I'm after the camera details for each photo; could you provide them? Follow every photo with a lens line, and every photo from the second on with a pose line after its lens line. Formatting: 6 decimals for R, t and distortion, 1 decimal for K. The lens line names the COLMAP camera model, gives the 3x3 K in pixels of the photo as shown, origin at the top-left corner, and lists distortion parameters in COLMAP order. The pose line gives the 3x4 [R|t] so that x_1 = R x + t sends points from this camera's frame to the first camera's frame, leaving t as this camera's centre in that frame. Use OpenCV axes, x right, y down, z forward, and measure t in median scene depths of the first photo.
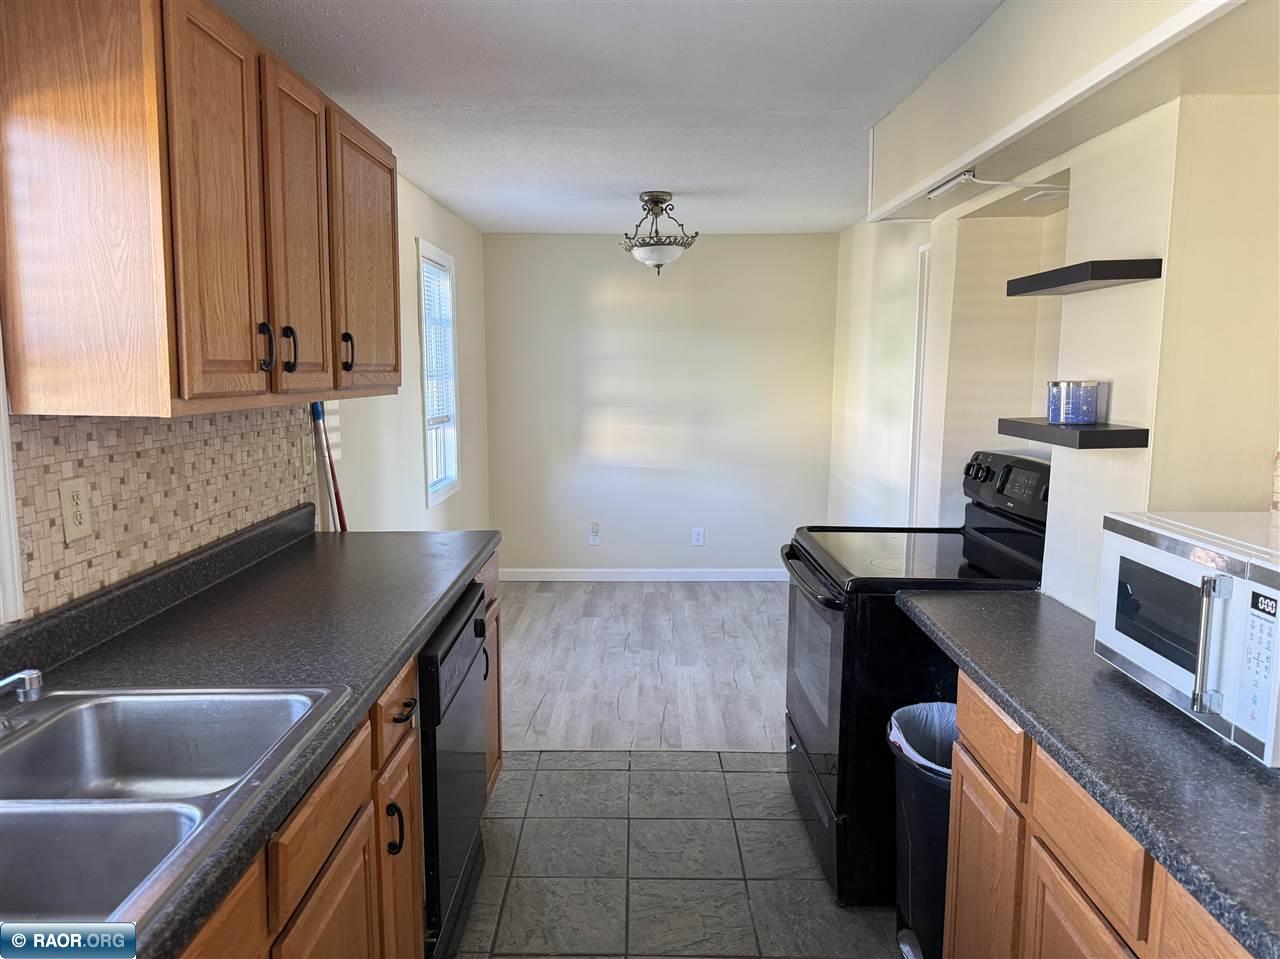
lens RADIAL K [[893.9, 0, 641.1], [0, 893.9, 474.7], [0, 0, 1]] dist [0.030602, -0.017899]
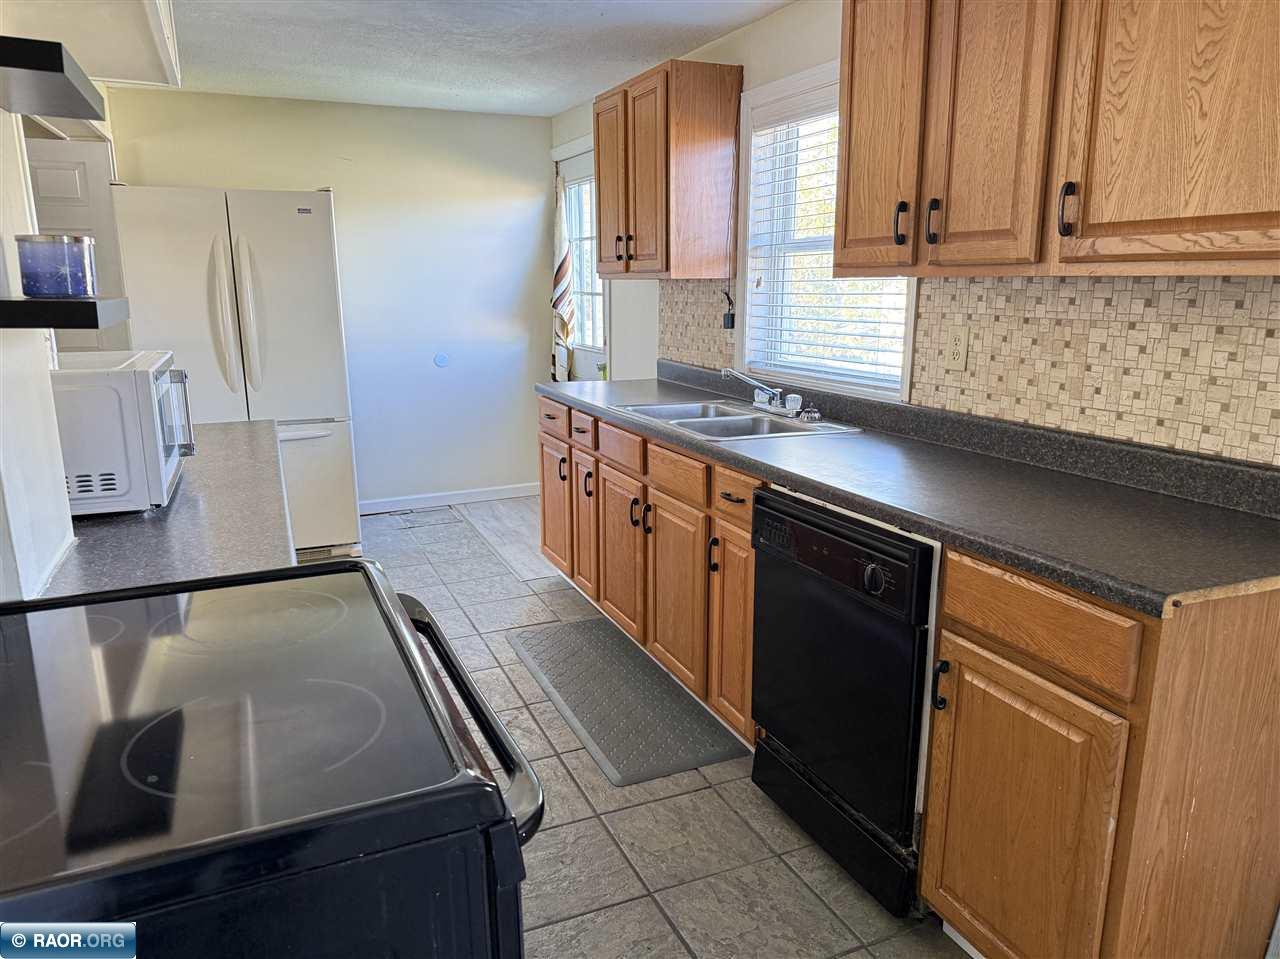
lens RADIAL K [[893.9, 0, 644.4], [0, 893.9, 479.8], [0, 0, 1]] dist [0.030602, -0.017899]
pose [[-0.909373, 0.085330, -0.407137, 0.355705], [-0.056490, 0.944337, 0.324094, -0.170159], [0.412129, 0.317722, -0.853934, 1.801720]]
